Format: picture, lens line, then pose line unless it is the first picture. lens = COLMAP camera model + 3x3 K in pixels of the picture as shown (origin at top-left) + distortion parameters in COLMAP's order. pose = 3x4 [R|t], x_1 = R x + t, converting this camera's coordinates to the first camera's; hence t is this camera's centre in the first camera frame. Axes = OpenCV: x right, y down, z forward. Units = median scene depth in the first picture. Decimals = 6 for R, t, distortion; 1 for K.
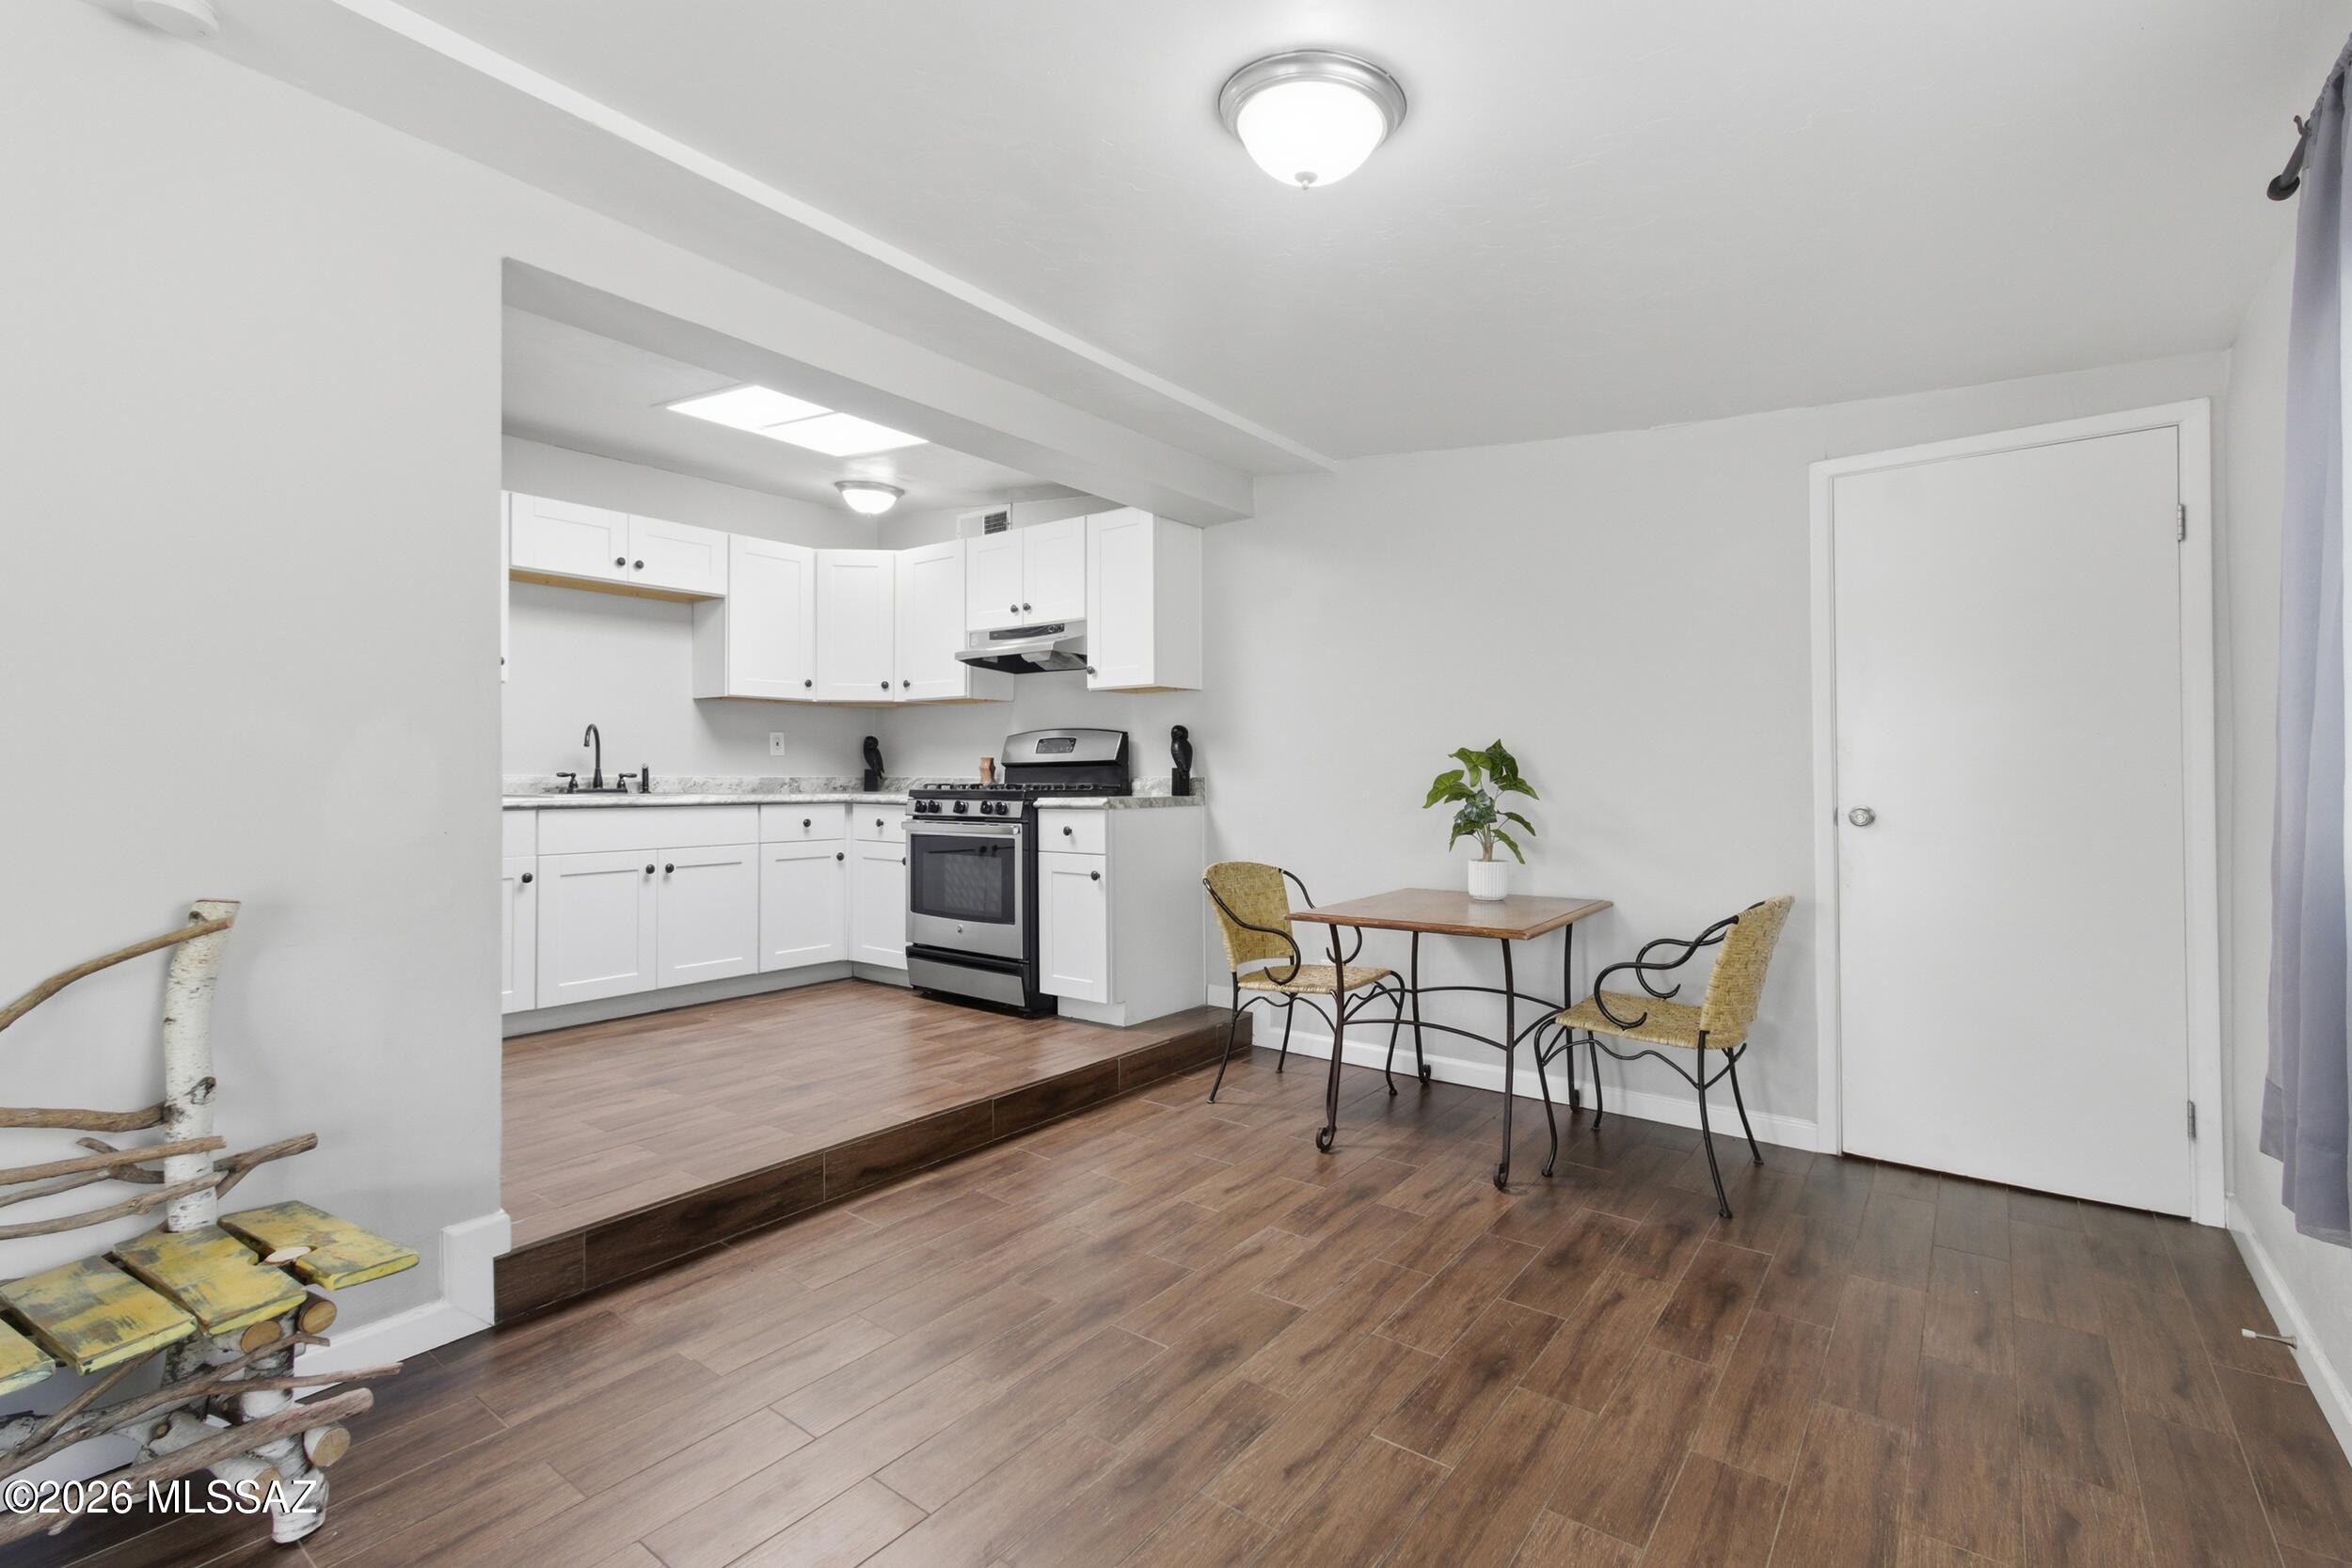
lens RADIAL K [[1087.1, 0, 1178.5], [0, 1087.1, 763.8], [0, 0, 1]] dist [-0.002463, 0.002700]
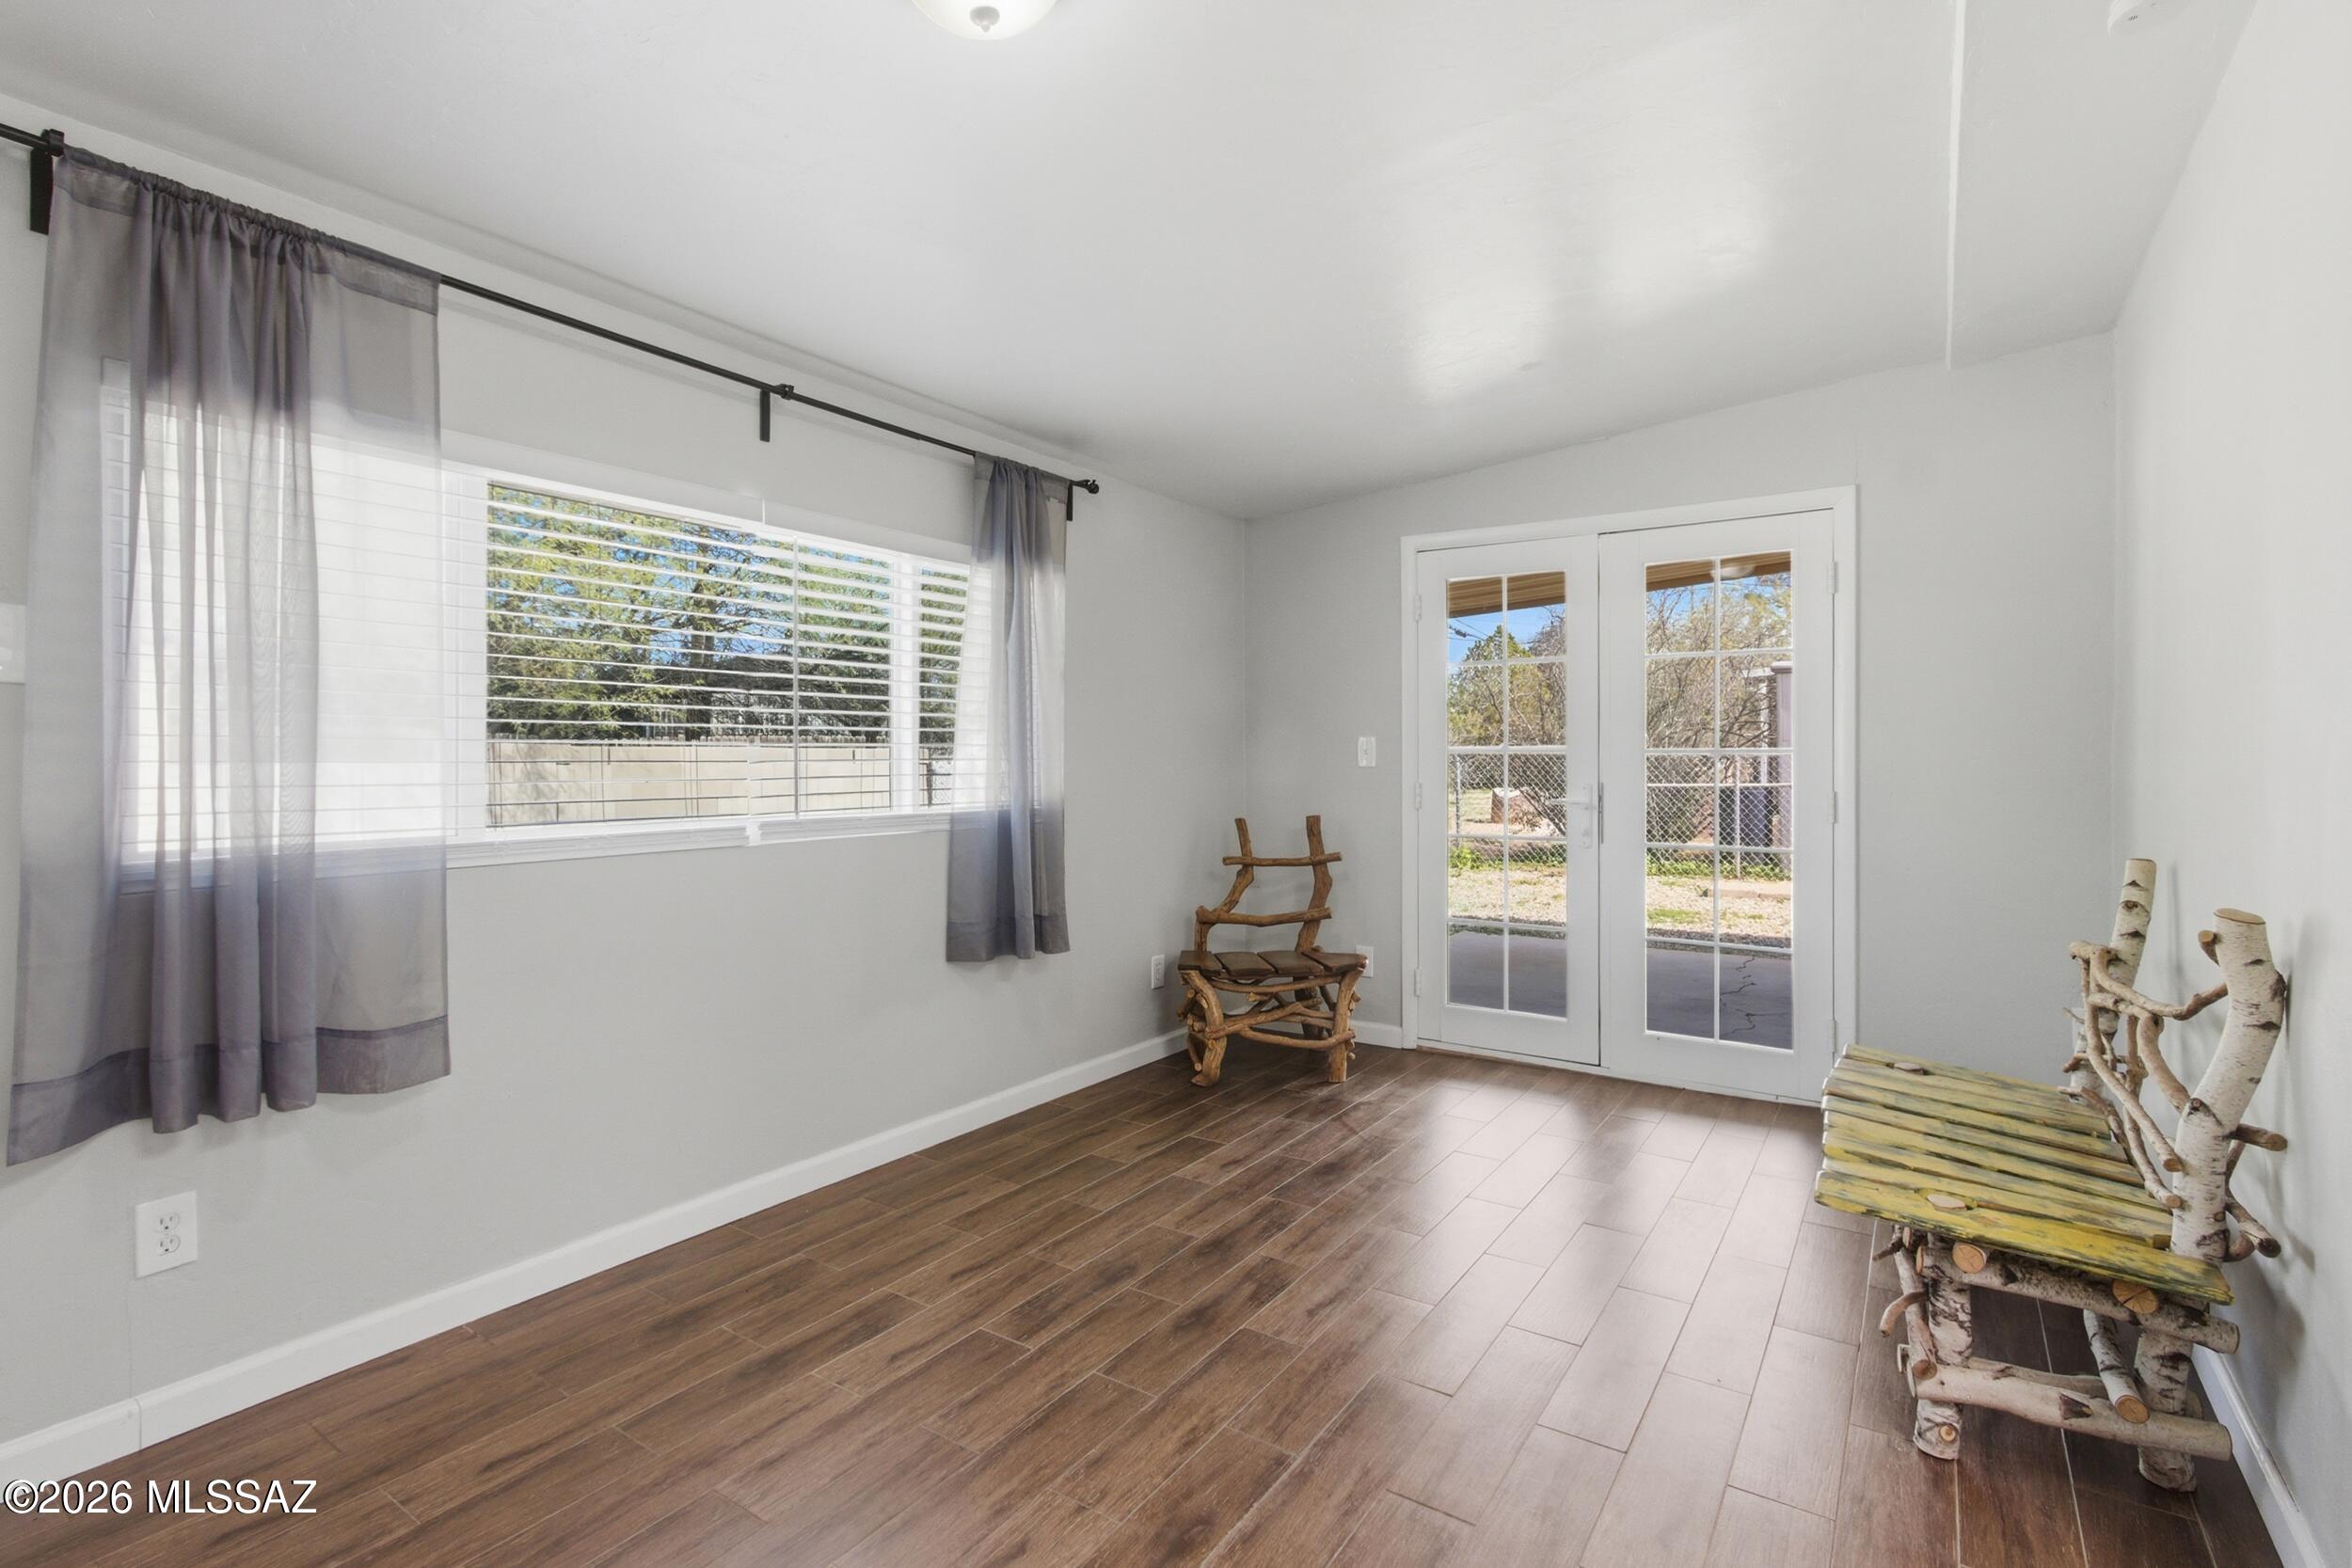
lens RADIAL K [[1087.1, 0, 1167.9], [0, 1087.1, 756.9], [0, 0, 1]] dist [-0.002463, 0.002700]
pose [[-0.999419, 0.000203, -0.034079, 0.004595], [0.000604, 0.999931, -0.011767, 0.002937], [0.034074, -0.011780, -0.999350, 0.771746]]
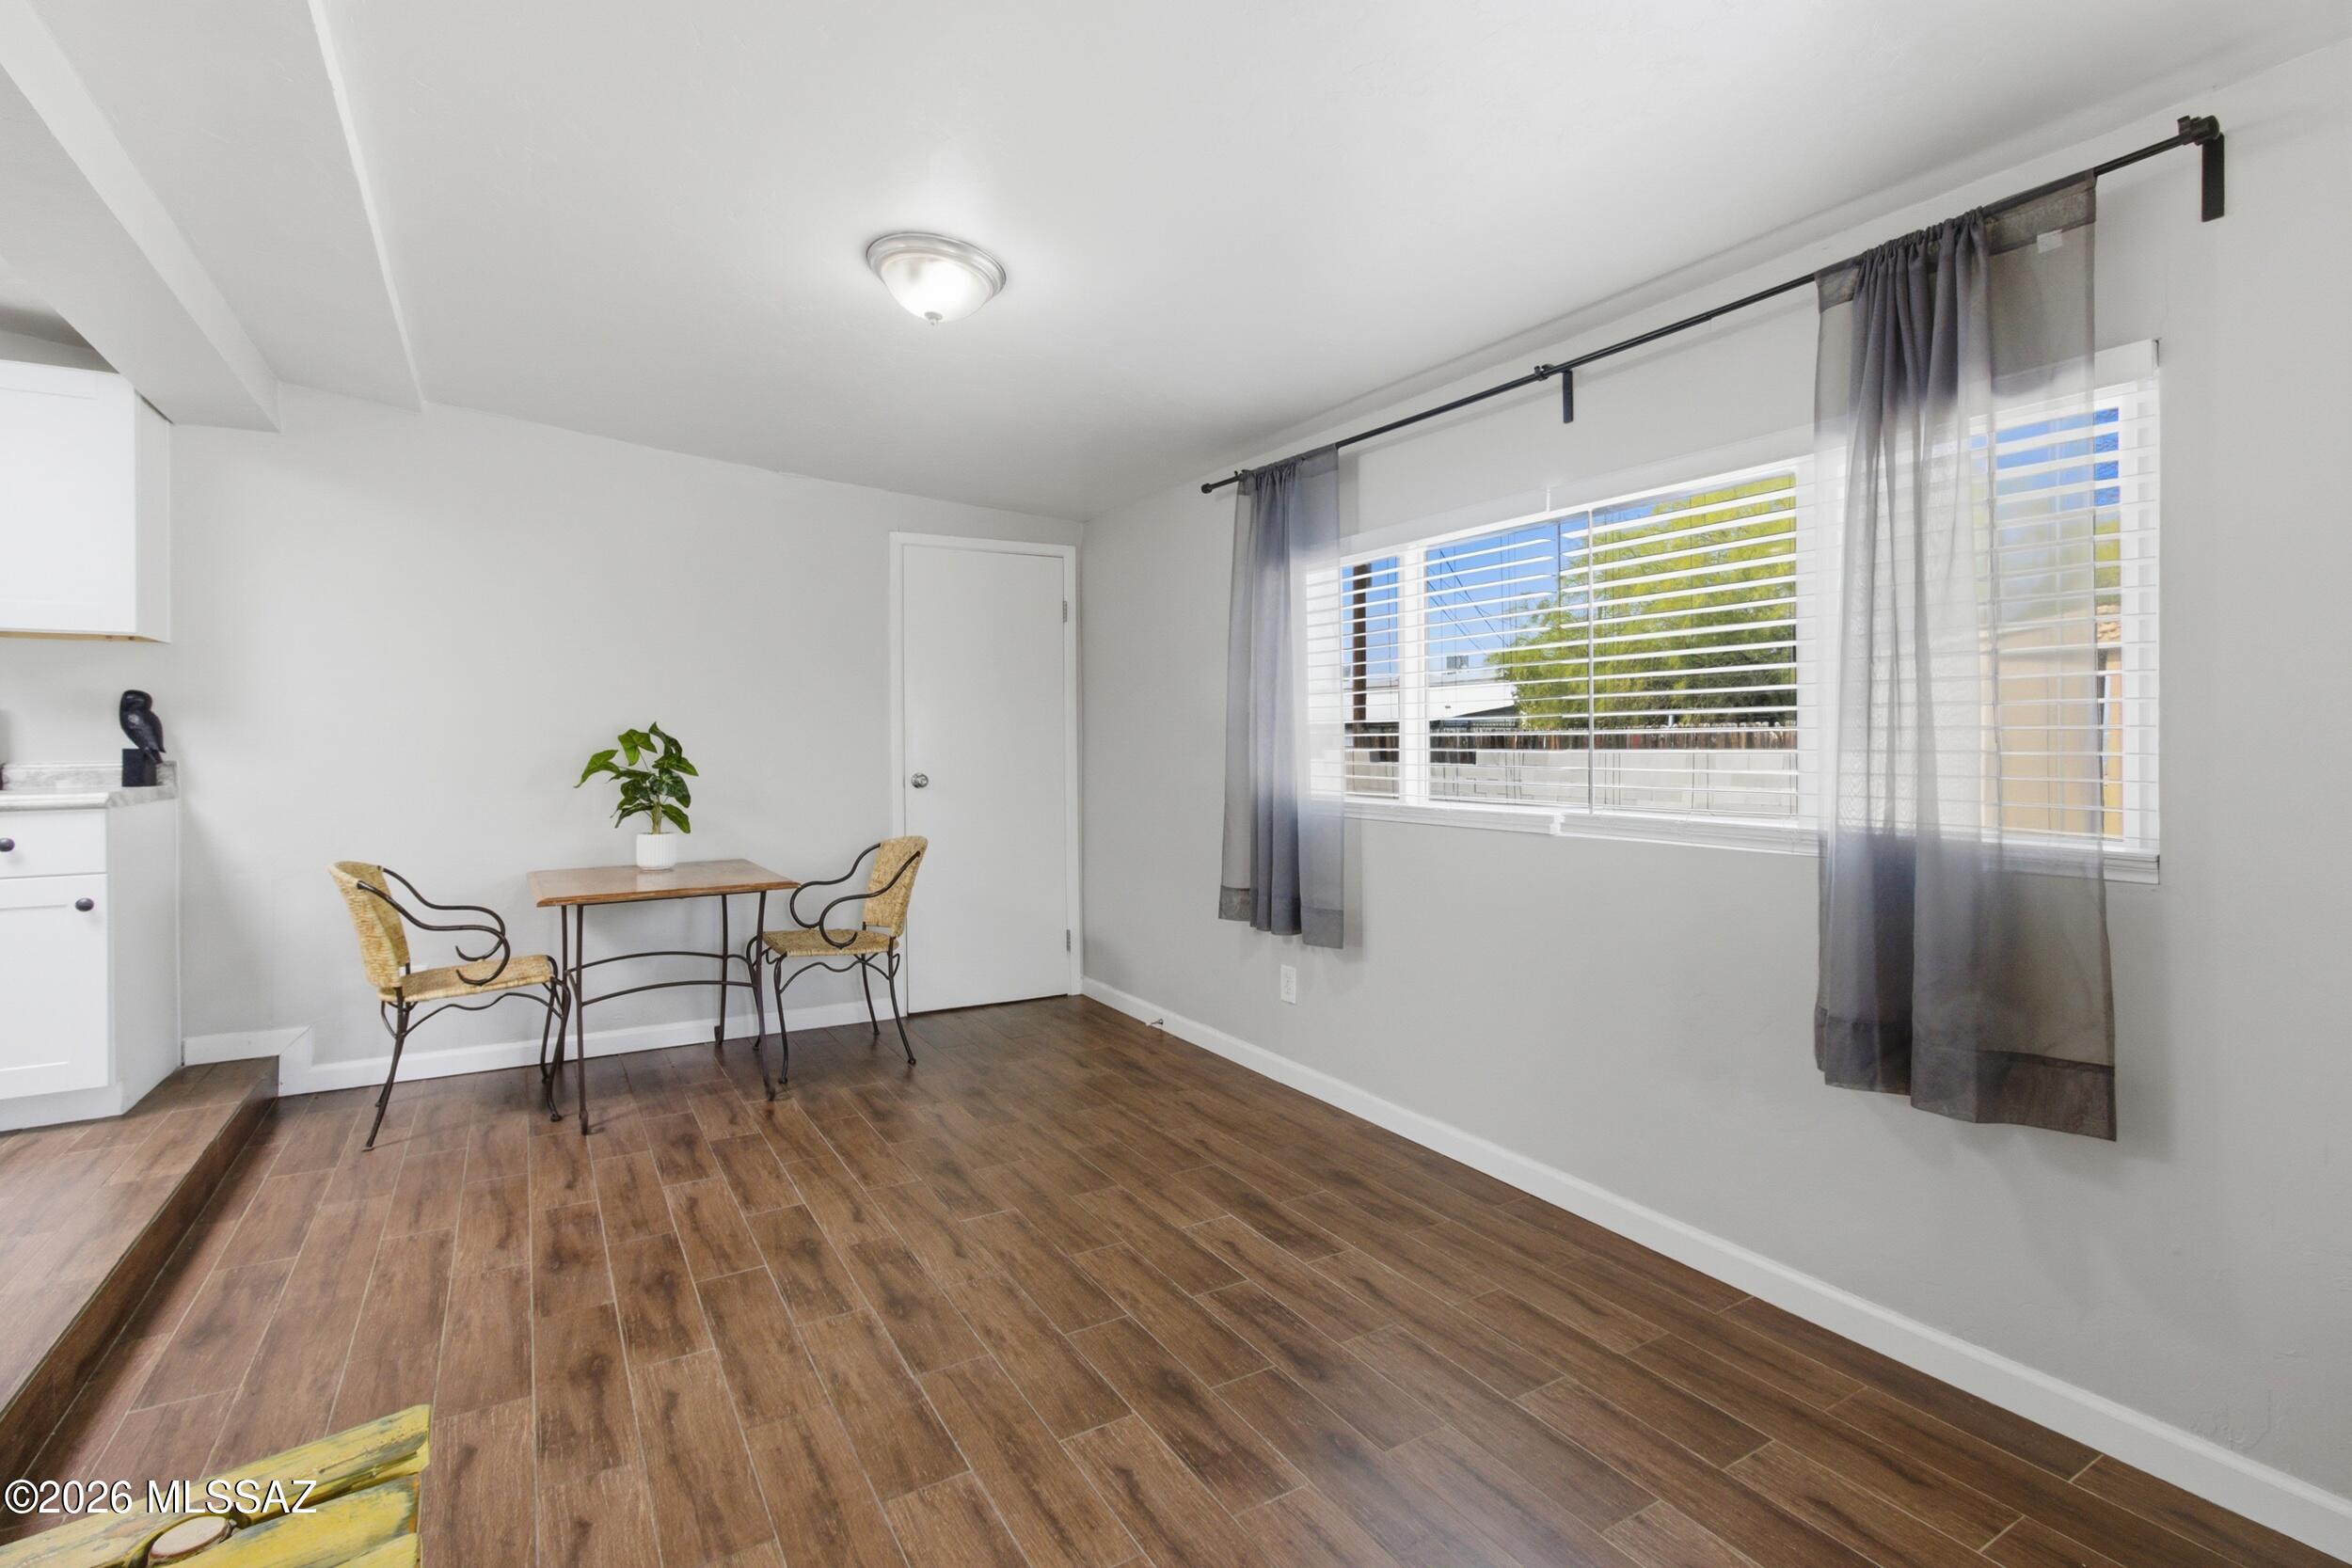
lens RADIAL K [[1087.1, 0, 1207.9], [0, 1087.1, 745.7], [0, 0, 1]] dist [-0.002463, 0.002700]
pose [[0.353688, -0.003644, 0.935356, -0.444577], [-0.006912, 0.999955, 0.006509, -0.008407], [-0.935338, -0.008767, 0.353647, 0.083580]]
